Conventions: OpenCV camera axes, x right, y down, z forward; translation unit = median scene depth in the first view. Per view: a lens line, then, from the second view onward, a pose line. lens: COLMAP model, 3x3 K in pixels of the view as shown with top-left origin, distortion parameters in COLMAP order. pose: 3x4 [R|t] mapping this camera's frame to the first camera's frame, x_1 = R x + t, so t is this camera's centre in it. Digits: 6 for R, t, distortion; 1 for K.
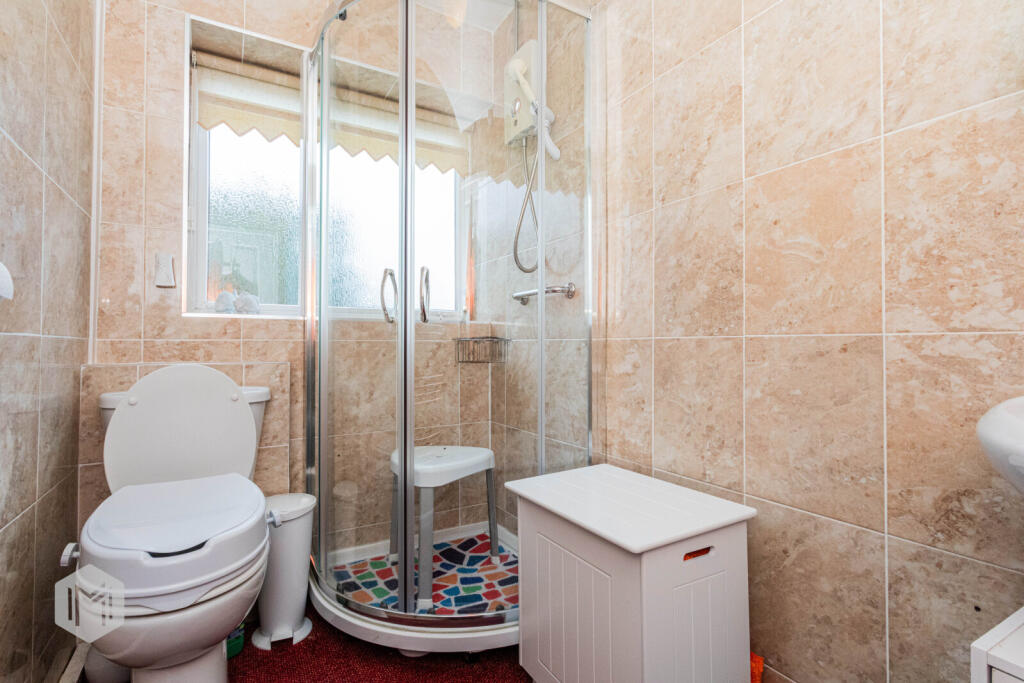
lens RADIAL K [[485.0, 0, 510.0], [0, 485.0, 339.2], [0, 0, 1]] dist [0.000675, 0.000988]
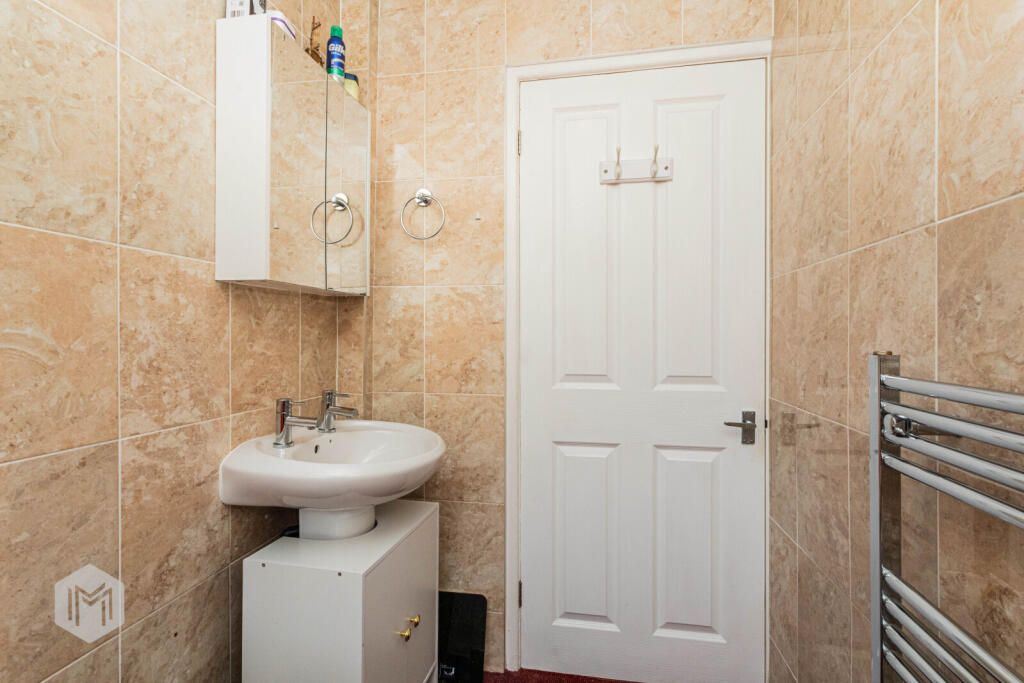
lens RADIAL K [[485.0, 0, 512.6], [0, 485.0, 338.8], [0, 0, 1]] dist [0.000675, 0.000988]
pose [[-0.757542, -0.004803, 0.652769, -0.540800], [-0.009069, 0.999954, -0.003166, -0.233480], [-0.652723, -0.008318, -0.757551, 1.267412]]
